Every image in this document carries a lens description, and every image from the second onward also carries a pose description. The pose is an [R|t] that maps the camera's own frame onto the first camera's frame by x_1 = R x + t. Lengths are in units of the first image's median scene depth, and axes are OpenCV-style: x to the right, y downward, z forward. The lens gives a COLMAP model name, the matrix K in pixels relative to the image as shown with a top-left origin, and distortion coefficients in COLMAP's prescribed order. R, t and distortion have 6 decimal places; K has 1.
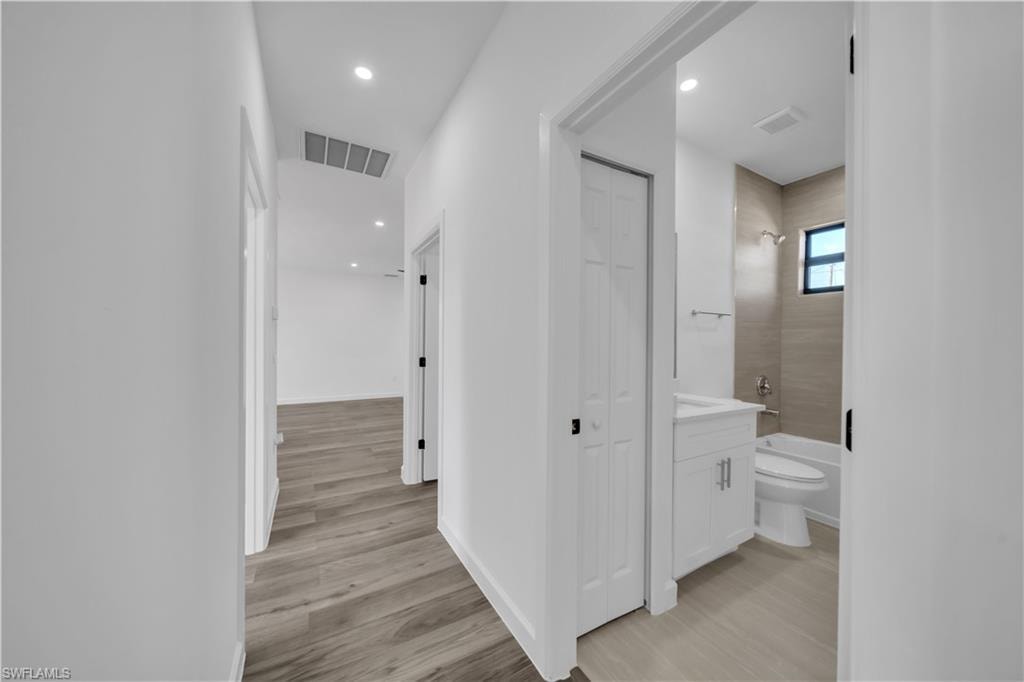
lens RADIAL K [[353.4, 0, 512.2], [0, 353.4, 347.2], [0, 0, 1]] dist [-0.000102, -0.001141]
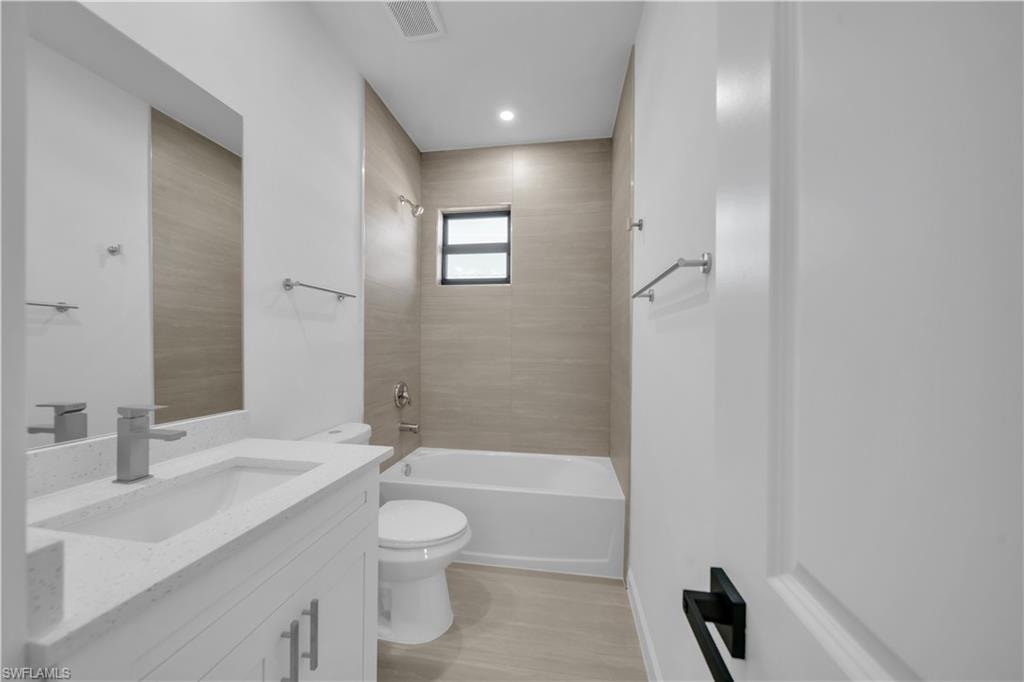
lens RADIAL K [[353.4, 0, 512.2], [0, 353.4, 347.2], [0, 0, 1]] dist [-0.000102, -0.001141]
pose [[0.627338, -0.007930, 0.778707, 0.257468], [0.003167, 0.999966, 0.007632, -0.000865], [-0.778741, -0.002321, 0.627342, 0.321568]]
